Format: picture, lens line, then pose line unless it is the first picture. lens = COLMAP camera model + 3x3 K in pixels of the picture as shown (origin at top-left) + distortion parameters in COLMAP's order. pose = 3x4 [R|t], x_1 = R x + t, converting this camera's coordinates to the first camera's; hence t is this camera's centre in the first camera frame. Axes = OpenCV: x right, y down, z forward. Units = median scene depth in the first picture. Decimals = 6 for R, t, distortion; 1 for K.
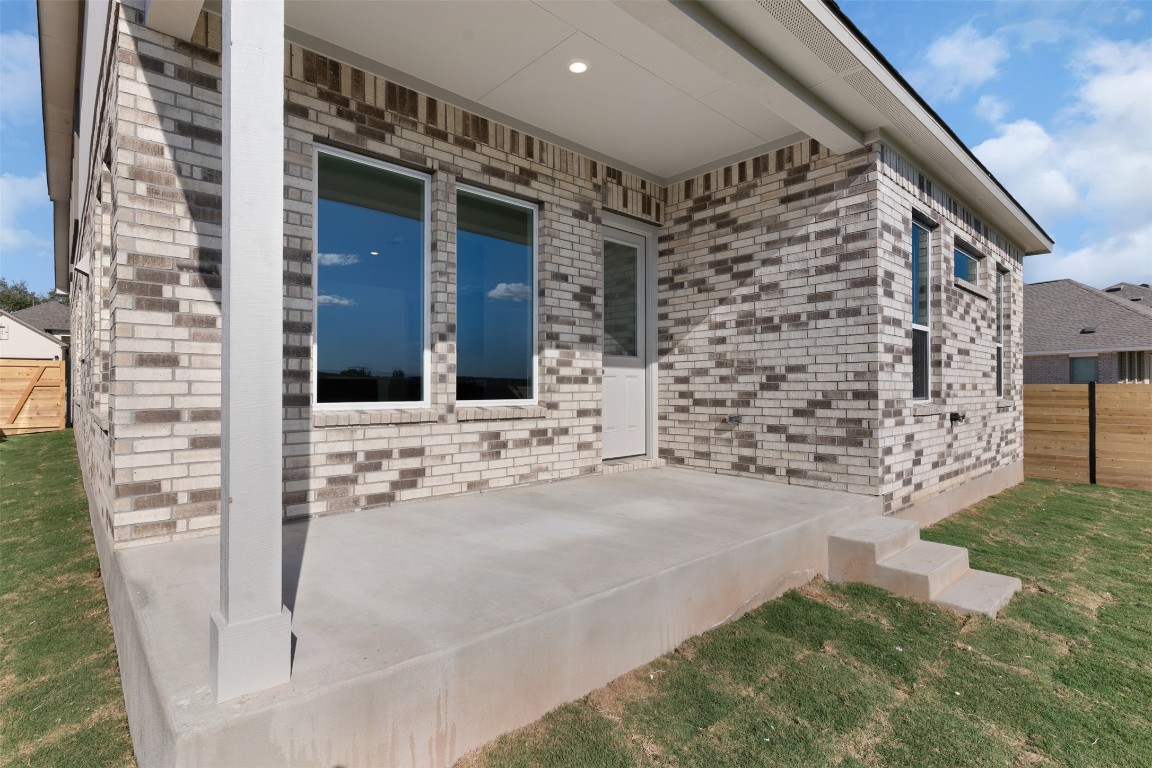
lens RADIAL K [[558.4, 0, 579.0], [0, 558.4, 383.5], [0, 0, 1]] dist [0.005494, -0.002446]
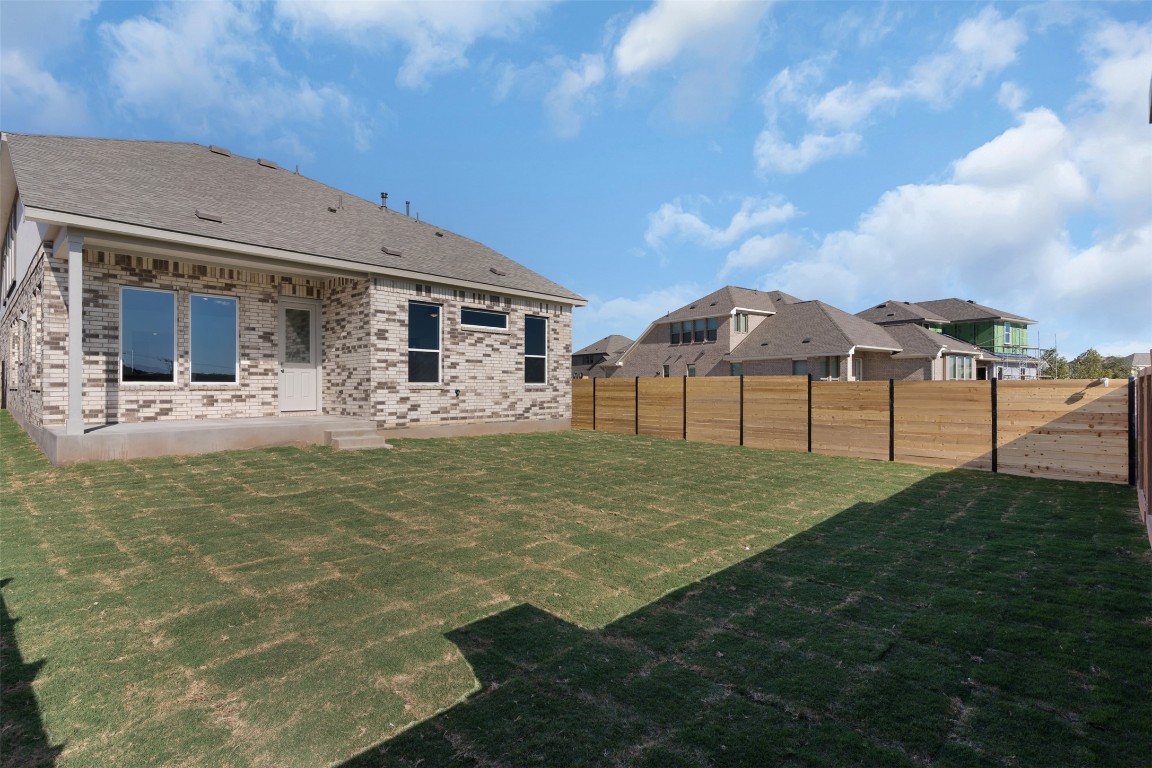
lens RADIAL K [[558.4, 0, 573.3], [0, 558.4, 384.5], [0, 0, 1]] dist [0.005494, -0.002446]
pose [[0.997228, -0.000259, 0.074408, 1.189028], [-0.000085, 0.999989, 0.004616, 0.028379], [-0.074409, -0.004610, 0.997217, -1.471779]]
